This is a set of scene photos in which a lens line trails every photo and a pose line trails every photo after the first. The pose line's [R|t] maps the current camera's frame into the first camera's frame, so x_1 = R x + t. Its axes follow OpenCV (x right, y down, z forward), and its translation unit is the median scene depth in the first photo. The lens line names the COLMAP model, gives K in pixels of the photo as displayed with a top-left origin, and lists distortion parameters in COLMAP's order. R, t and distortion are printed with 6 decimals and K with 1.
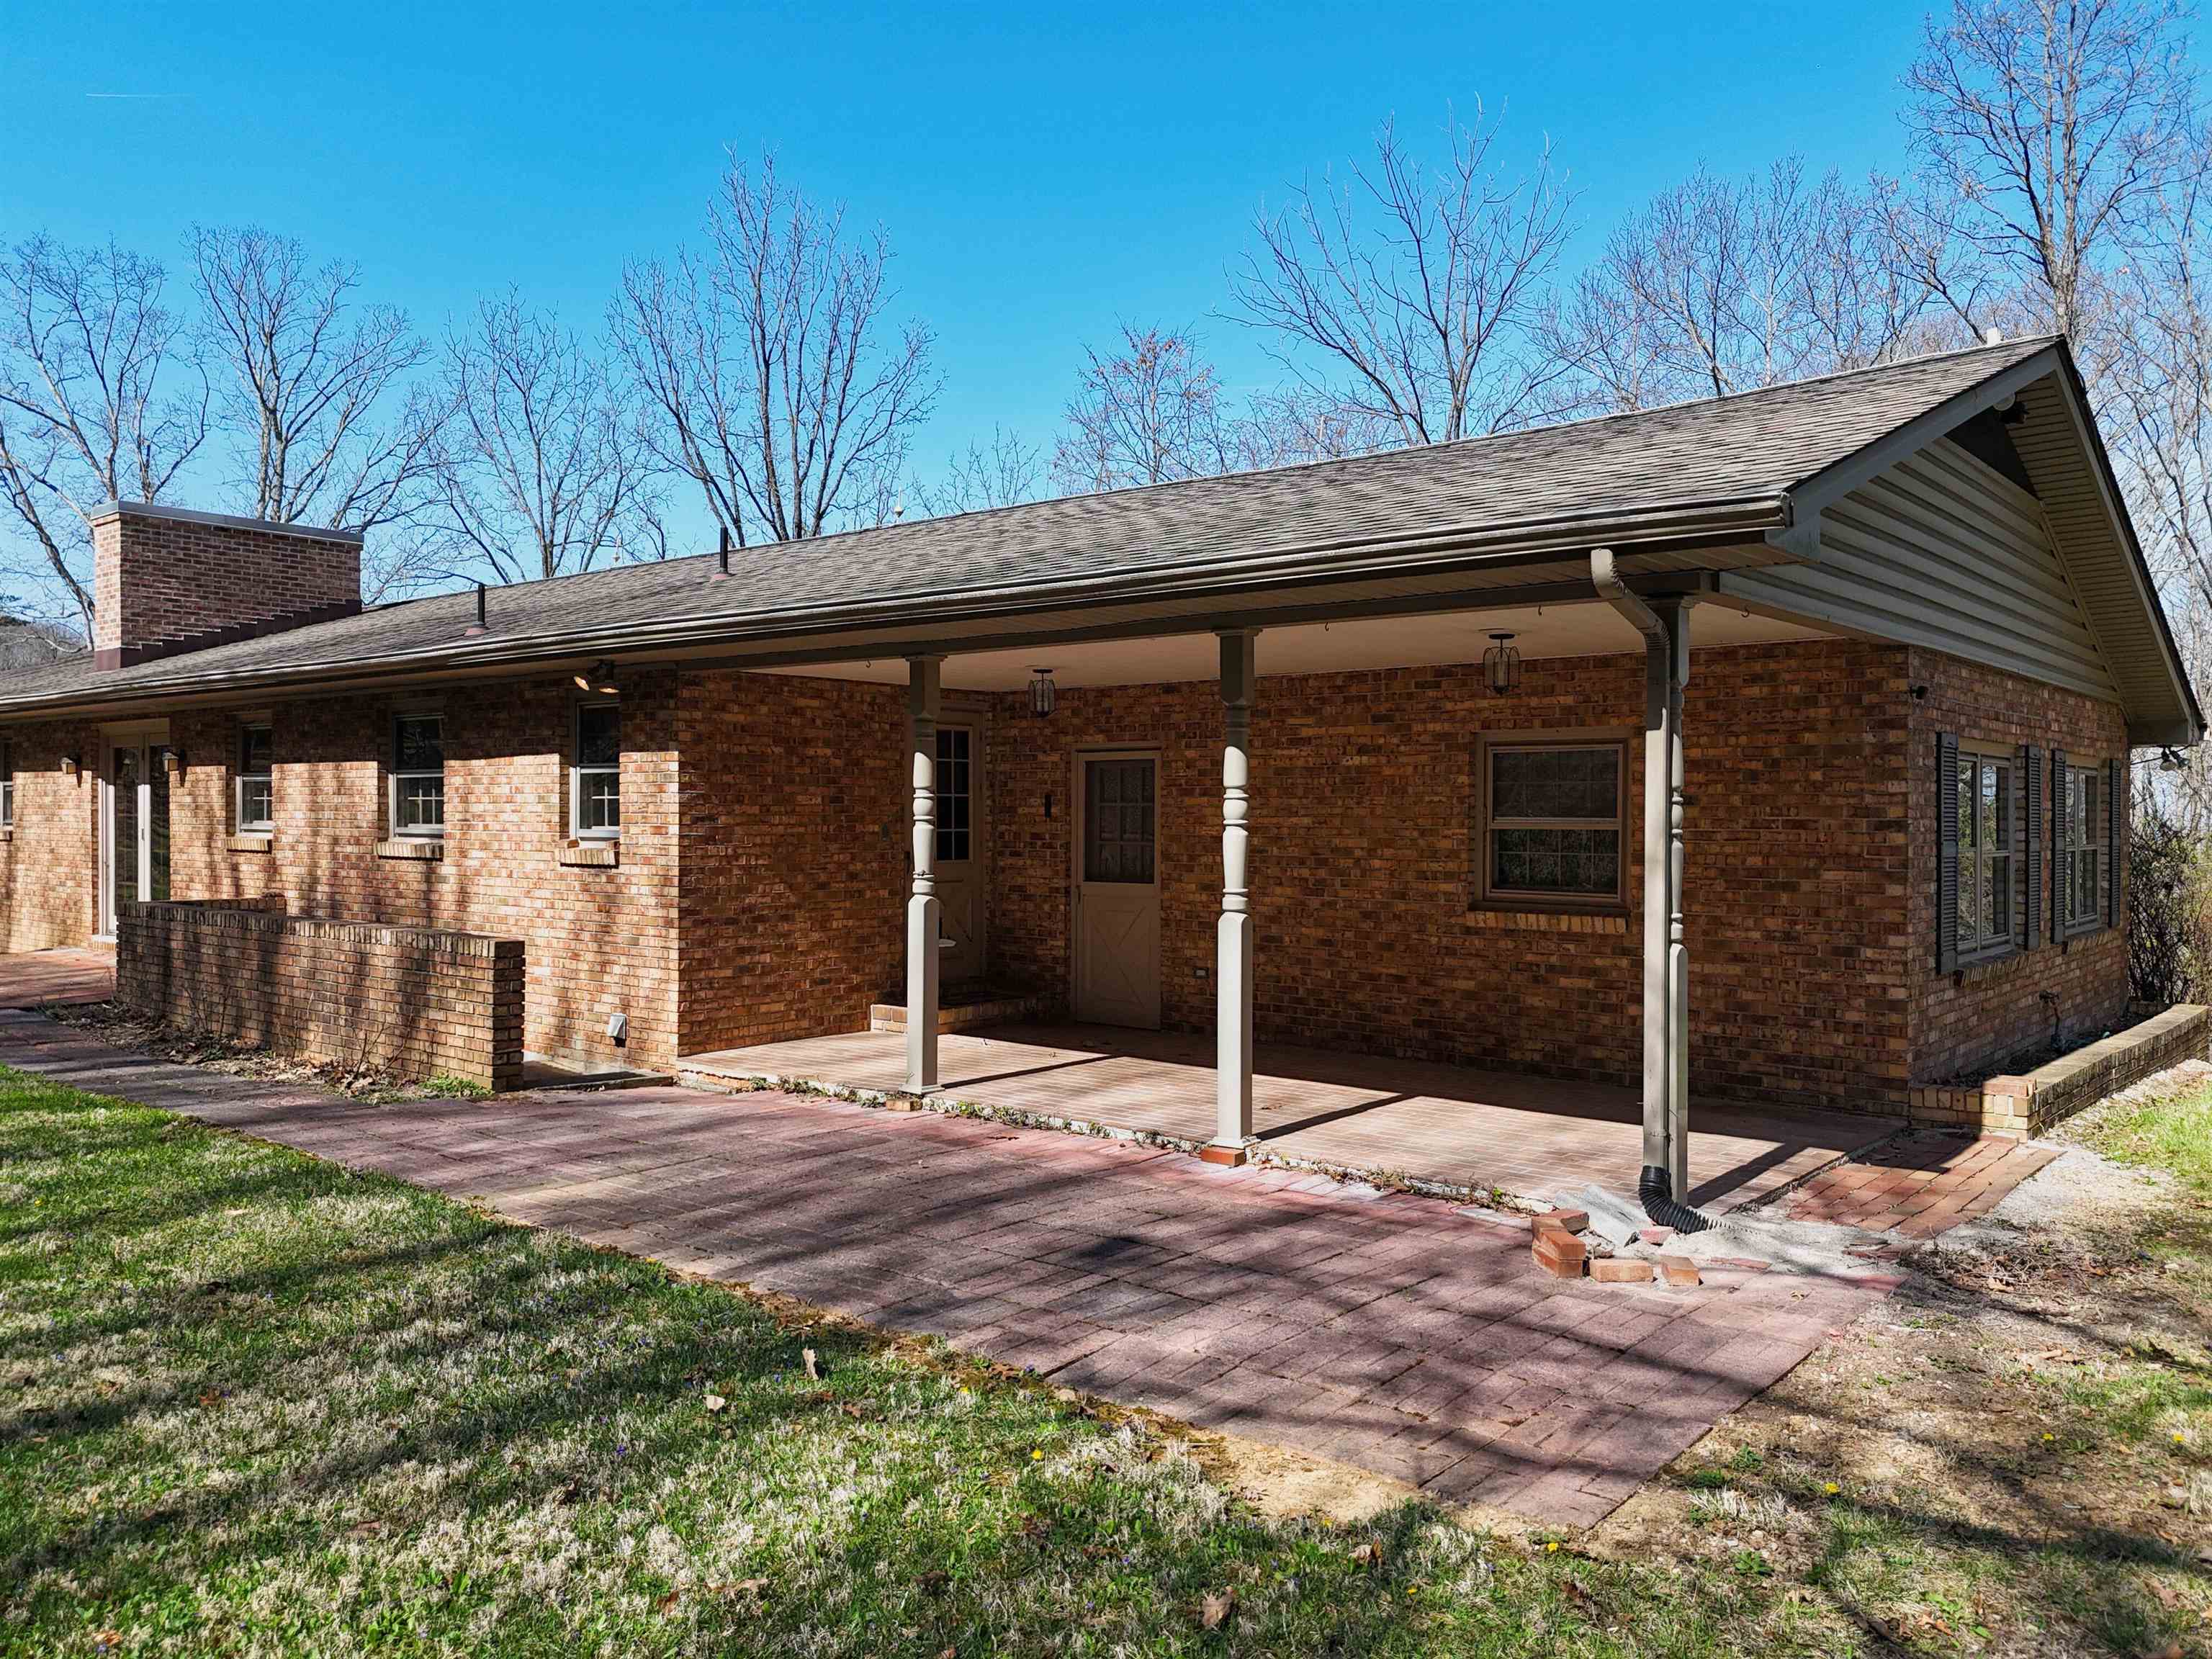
lens RADIAL K [[1630.4, 0, 1111.3], [0, 1630.4, 824.1], [0, 0, 1]] dist [0.062027, -0.054216]
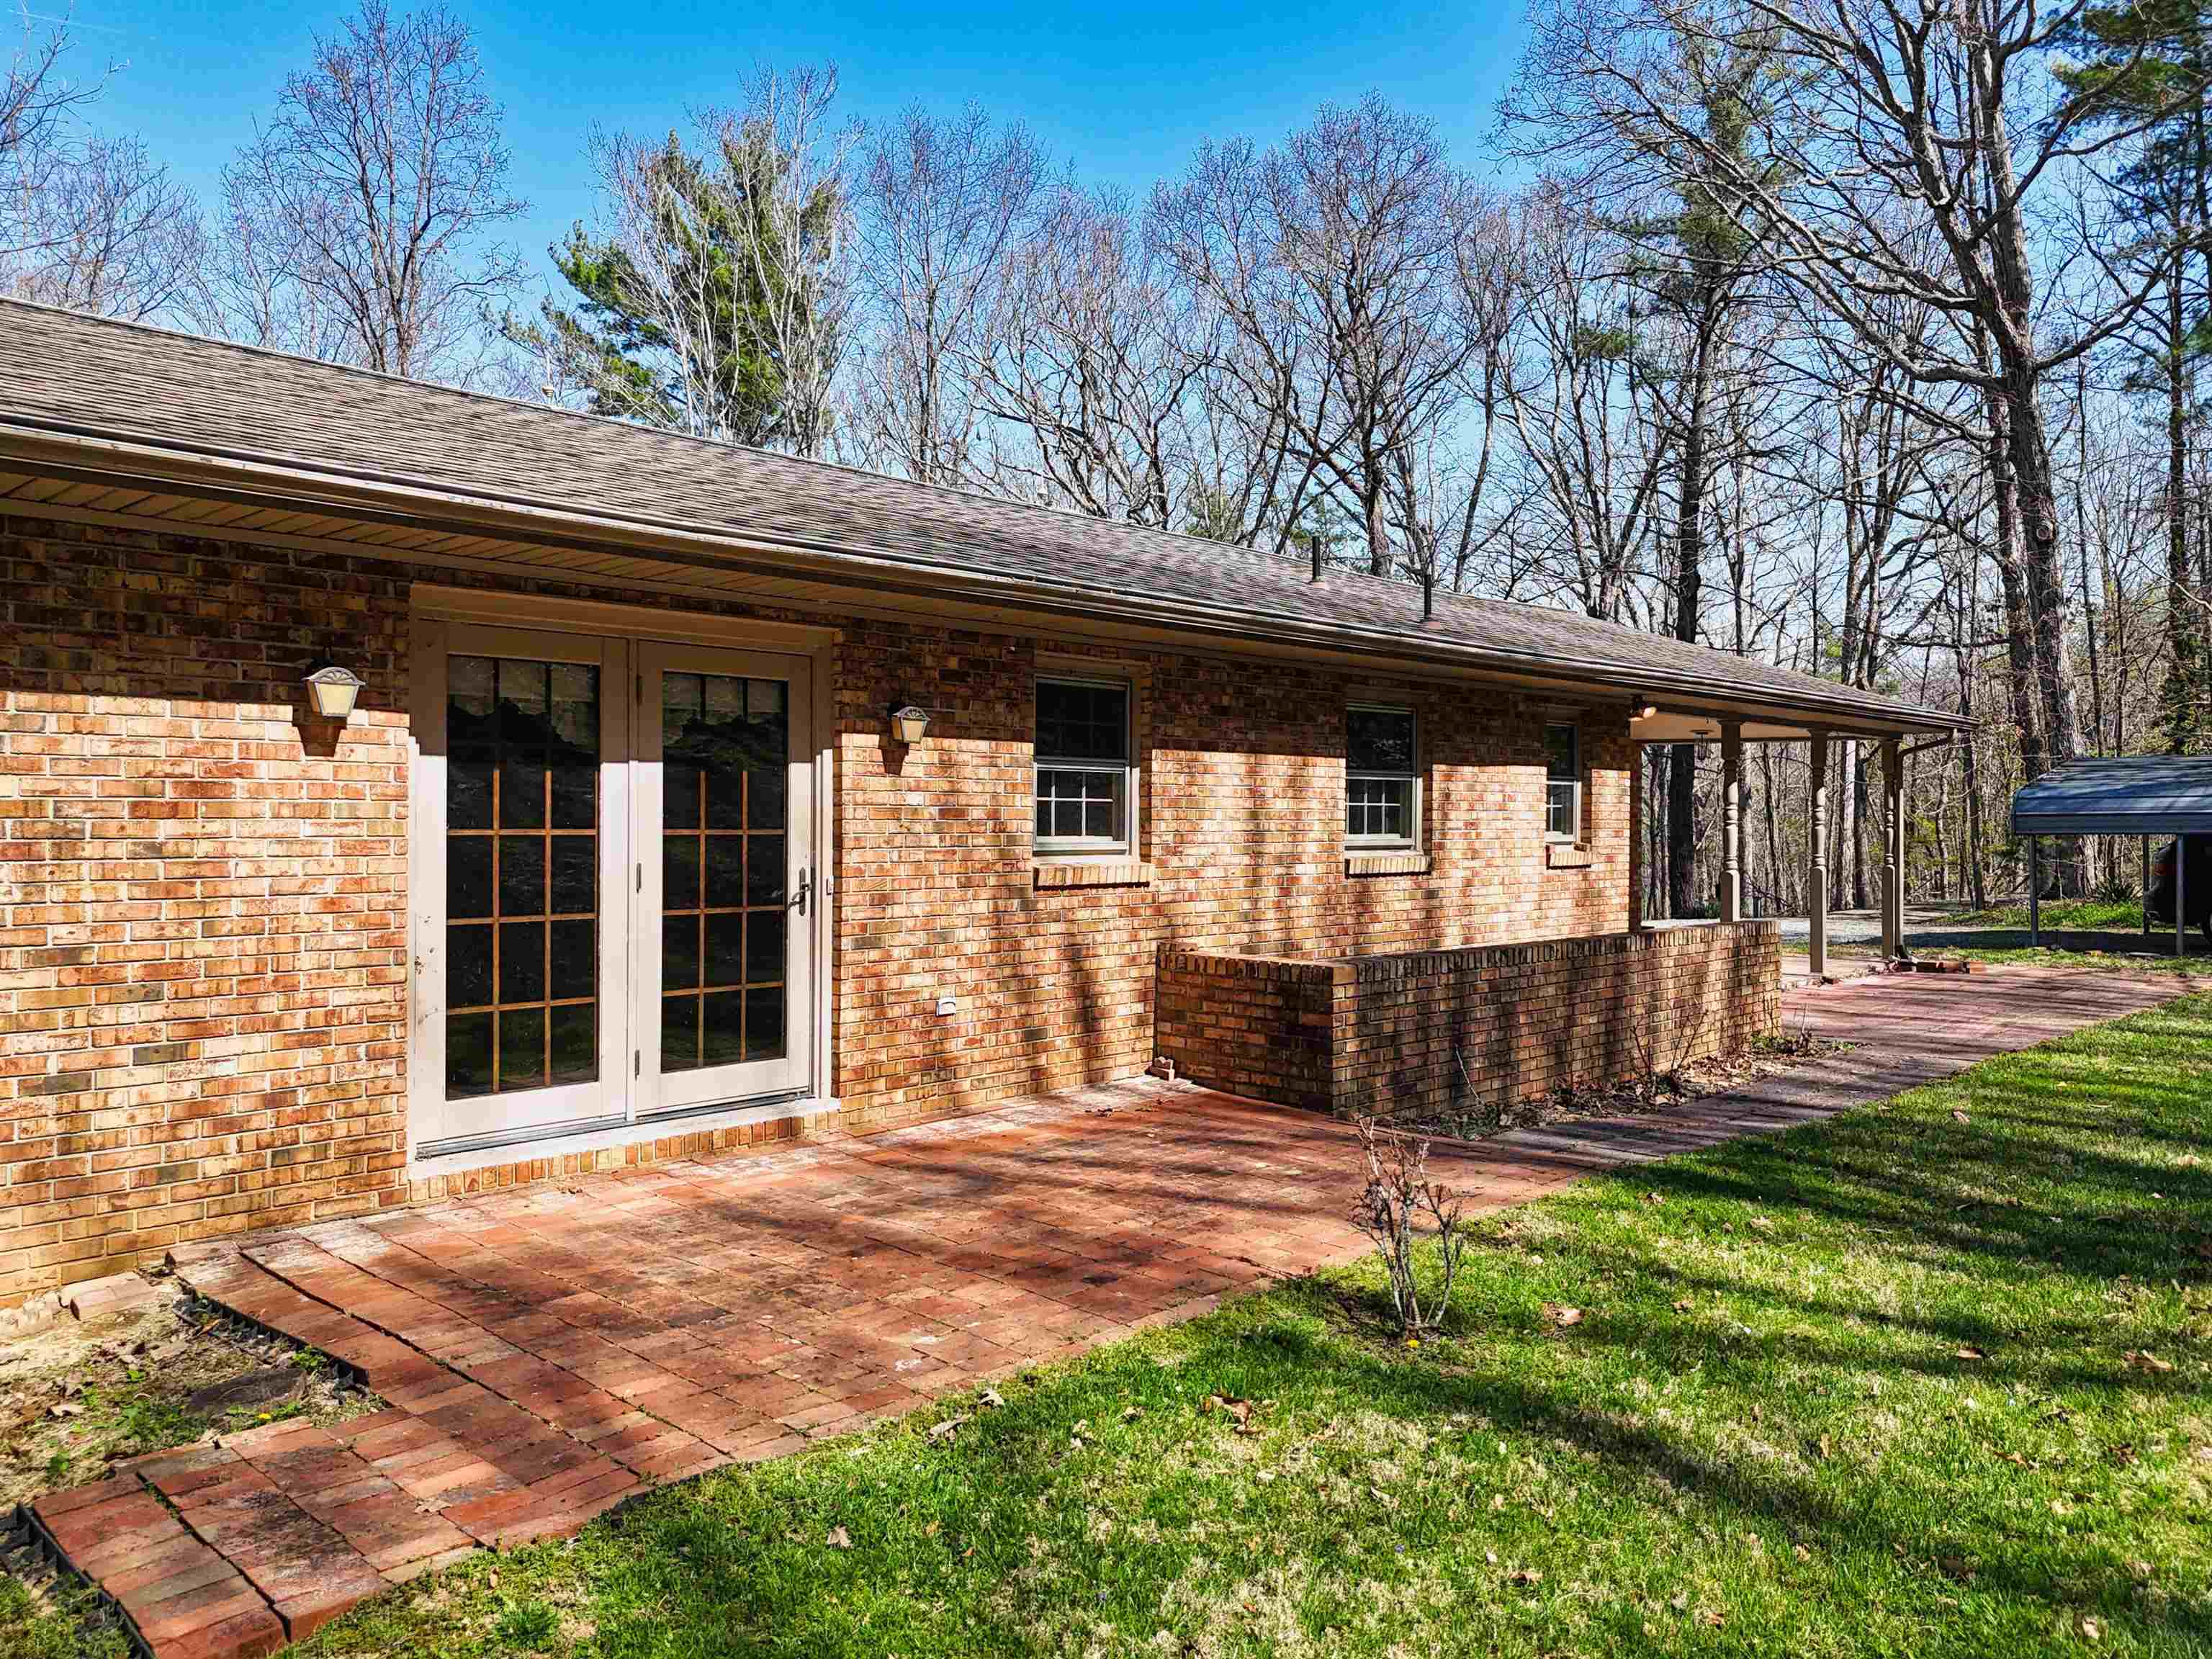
lens RADIAL K [[1630.4, 0, 1123.6], [0, 1630.4, 818.0], [0, 0, 1]] dist [0.062027, -0.054216]
pose [[0.045310, -0.005726, 0.998957, -1.433288], [-0.000196, 0.999984, 0.005740, -0.015596], [-0.998973, -0.000455, 0.045308, 1.233331]]
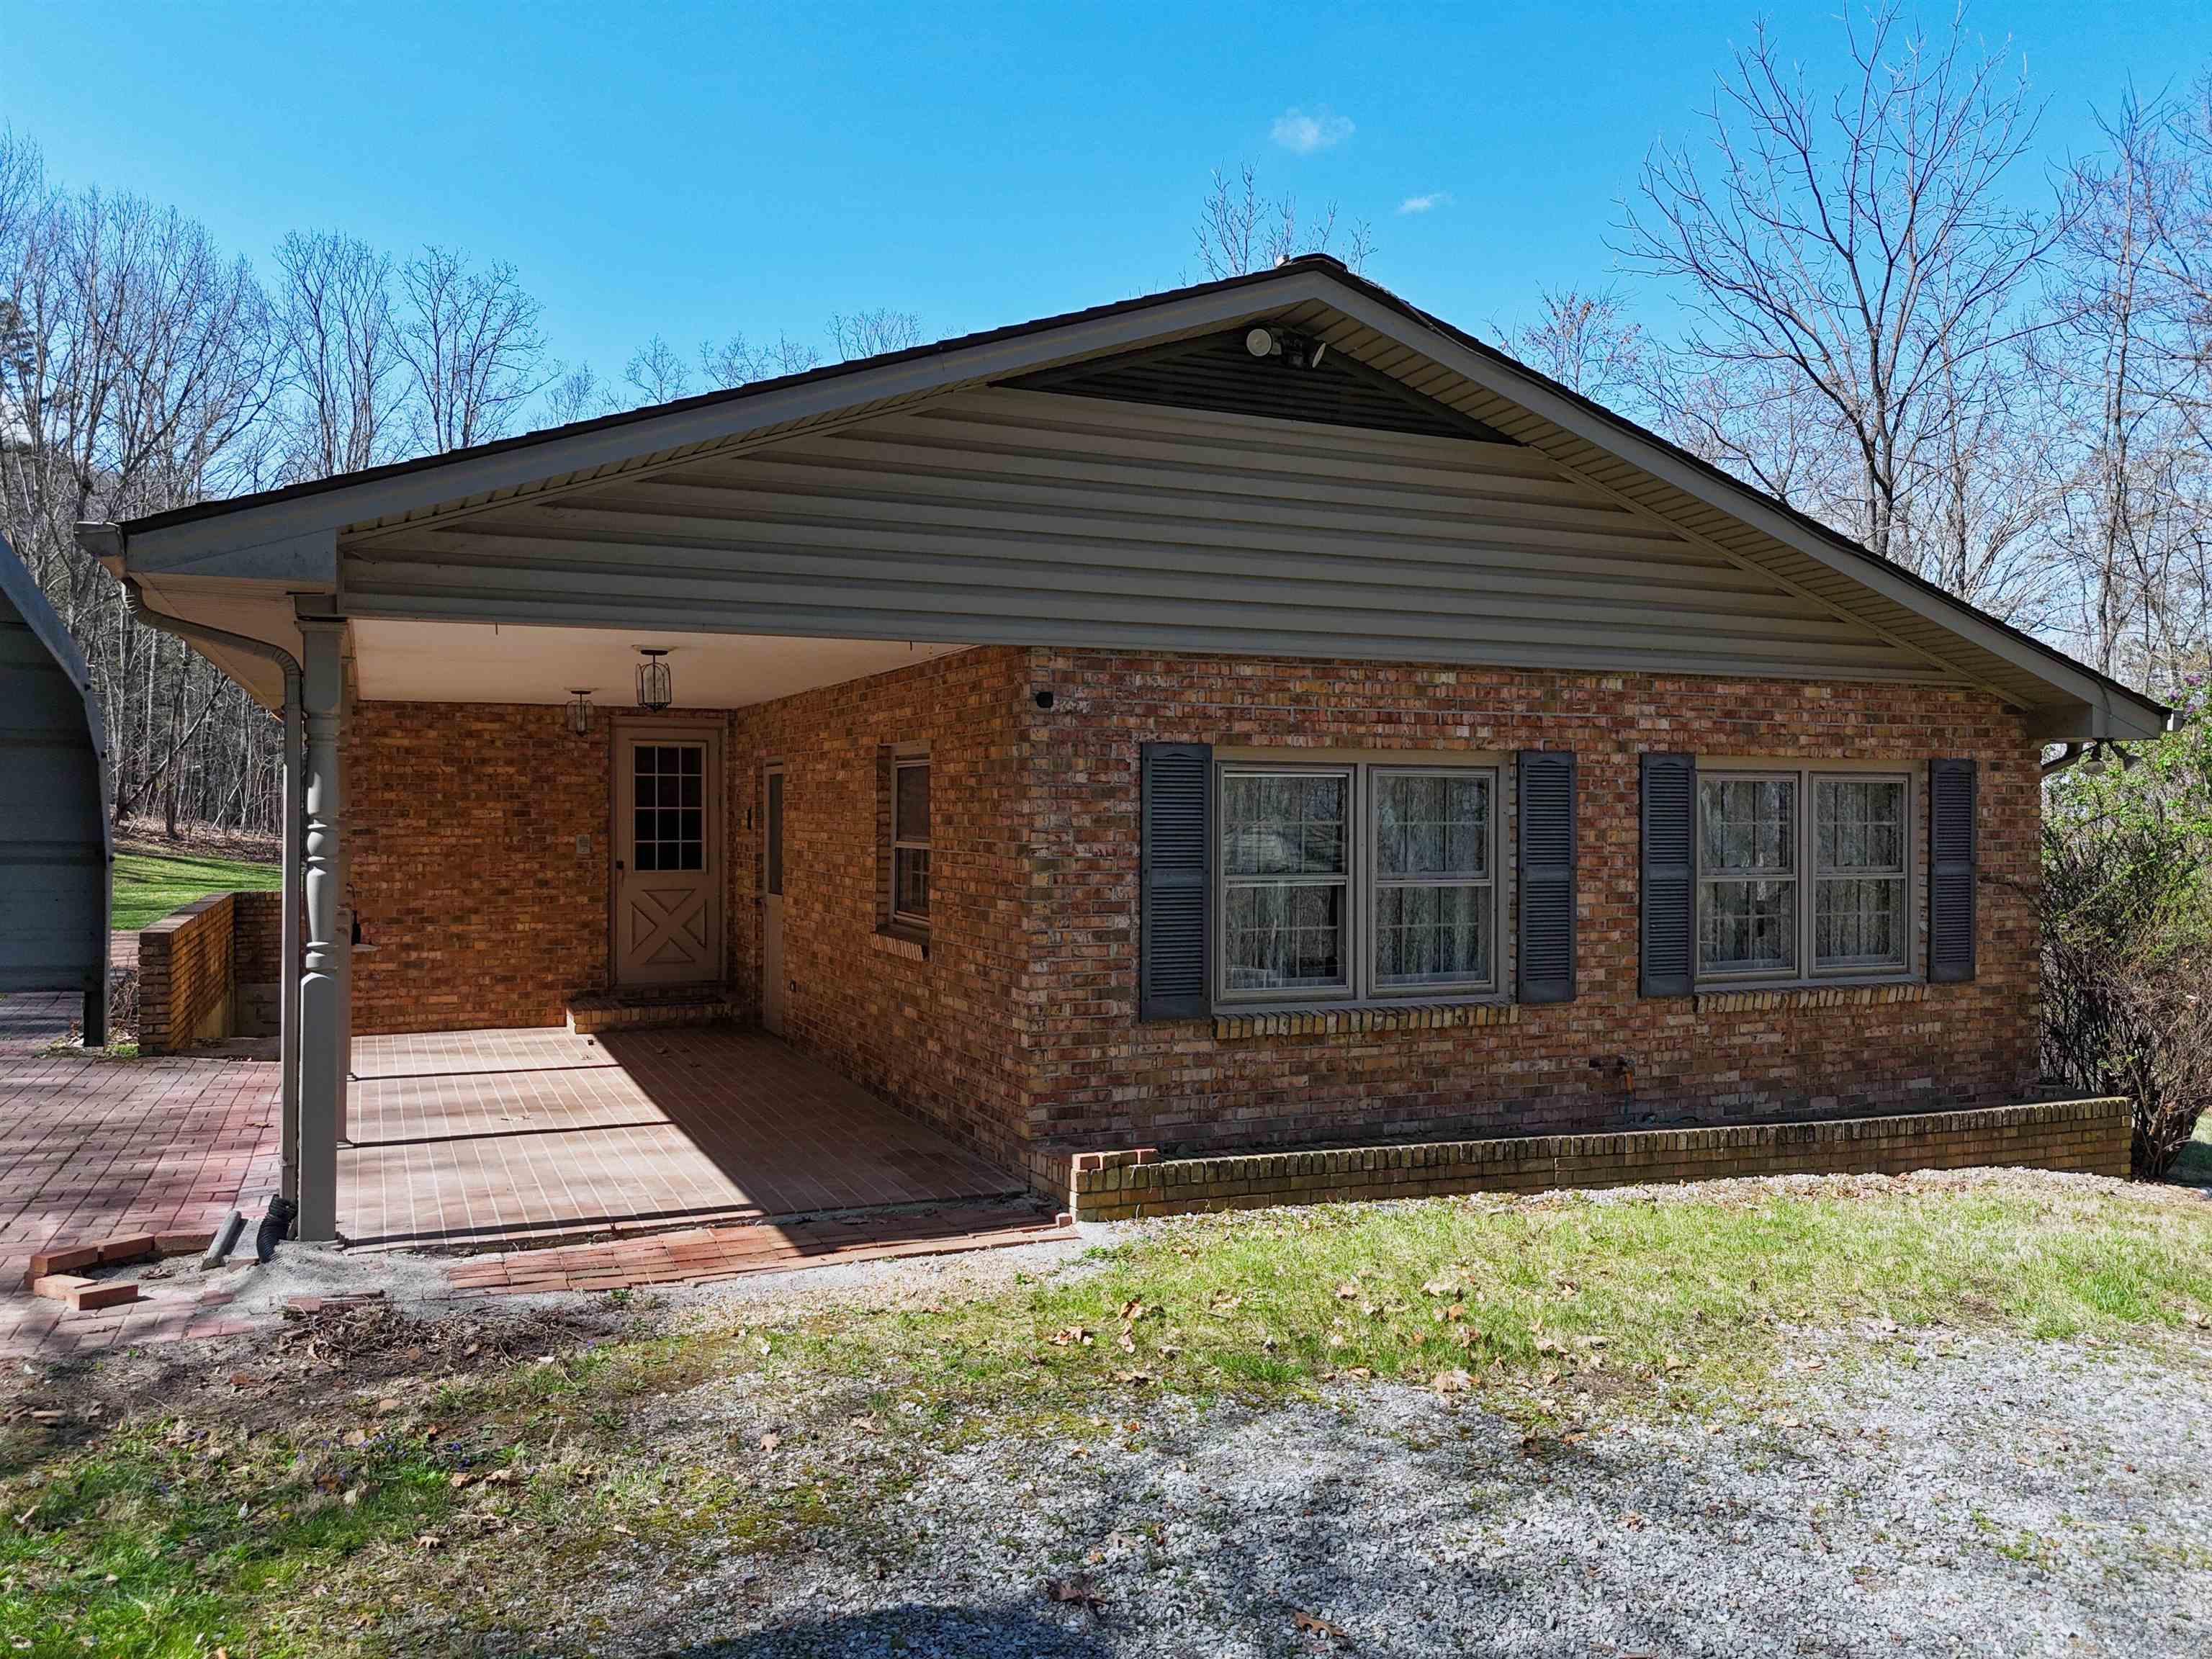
lens RADIAL K [[1630.4, 0, 1108.9], [0, 1630.4, 826.7], [0, 0, 1]] dist [0.062027, -0.054216]
pose [[0.898090, 0.004545, -0.439787, 0.676836], [-0.003744, 0.999989, 0.002688, -0.010541], [0.439795, -0.000767, 0.898098, 0.181336]]
